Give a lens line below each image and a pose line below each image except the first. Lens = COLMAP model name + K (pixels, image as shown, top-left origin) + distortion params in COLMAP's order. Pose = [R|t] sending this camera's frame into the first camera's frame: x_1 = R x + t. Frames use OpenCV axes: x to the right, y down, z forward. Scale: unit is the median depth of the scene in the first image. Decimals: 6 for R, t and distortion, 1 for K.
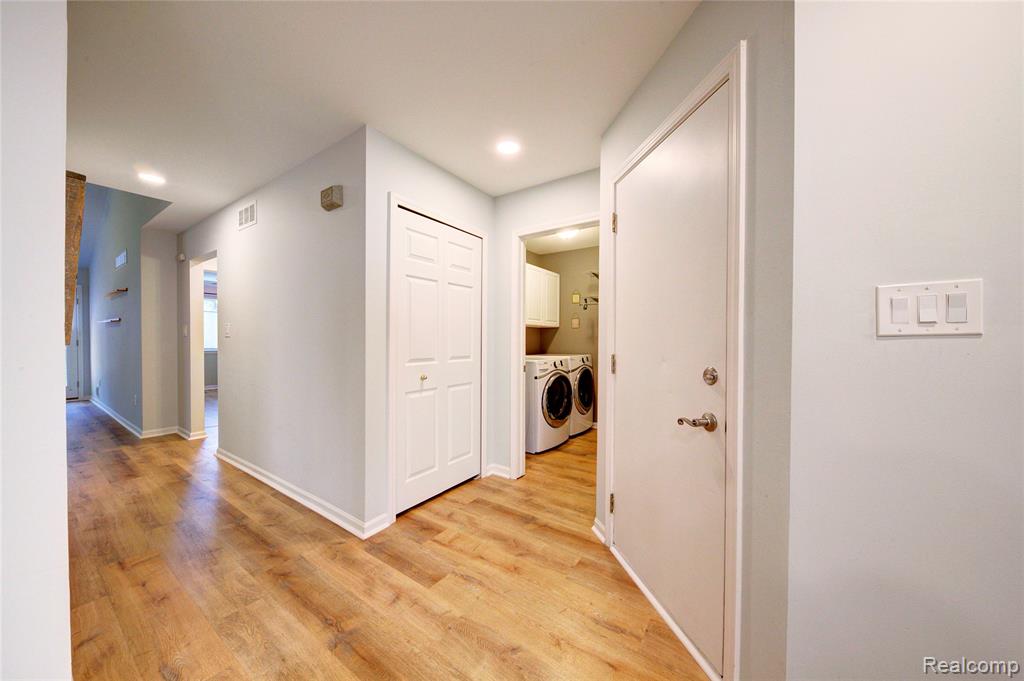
lens RADIAL K [[354.5, 0, 509.3], [0, 354.5, 340.8], [0, 0, 1]] dist [-0.000099, 0.000000]
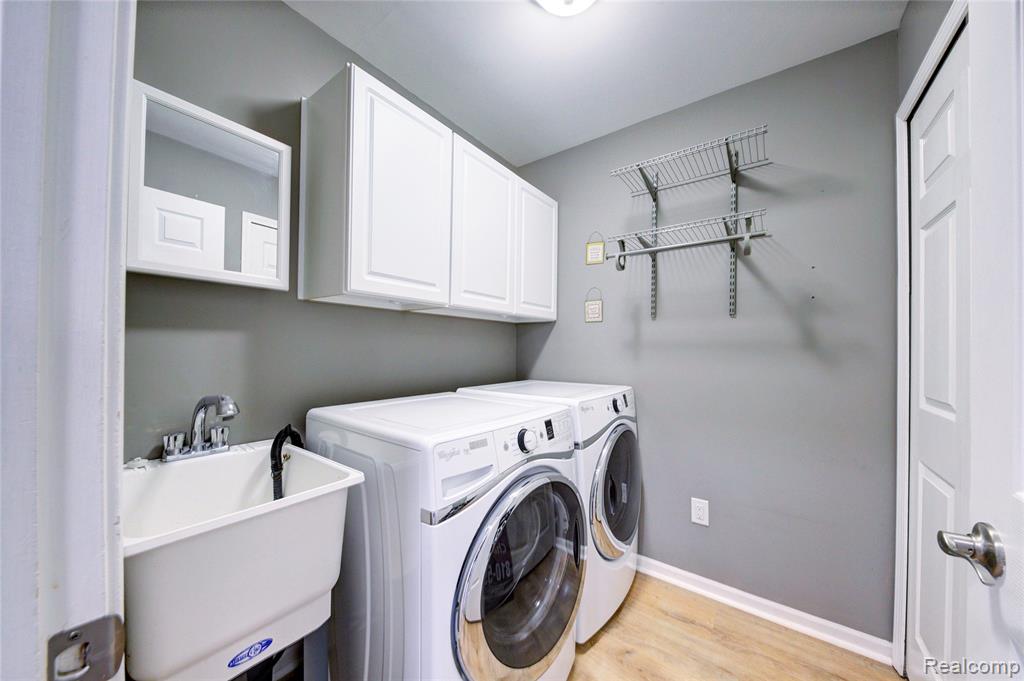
lens RADIAL K [[354.5, 0, 514.2], [0, 354.5, 342.2], [0, 0, 1]] dist [-0.000099, 0.000000]
pose [[0.999600, 0.003691, -0.028048, 0.115865], [-0.003947, 0.999951, -0.009063, -0.007443], [0.028013, 0.009170, 0.999566, 0.641872]]
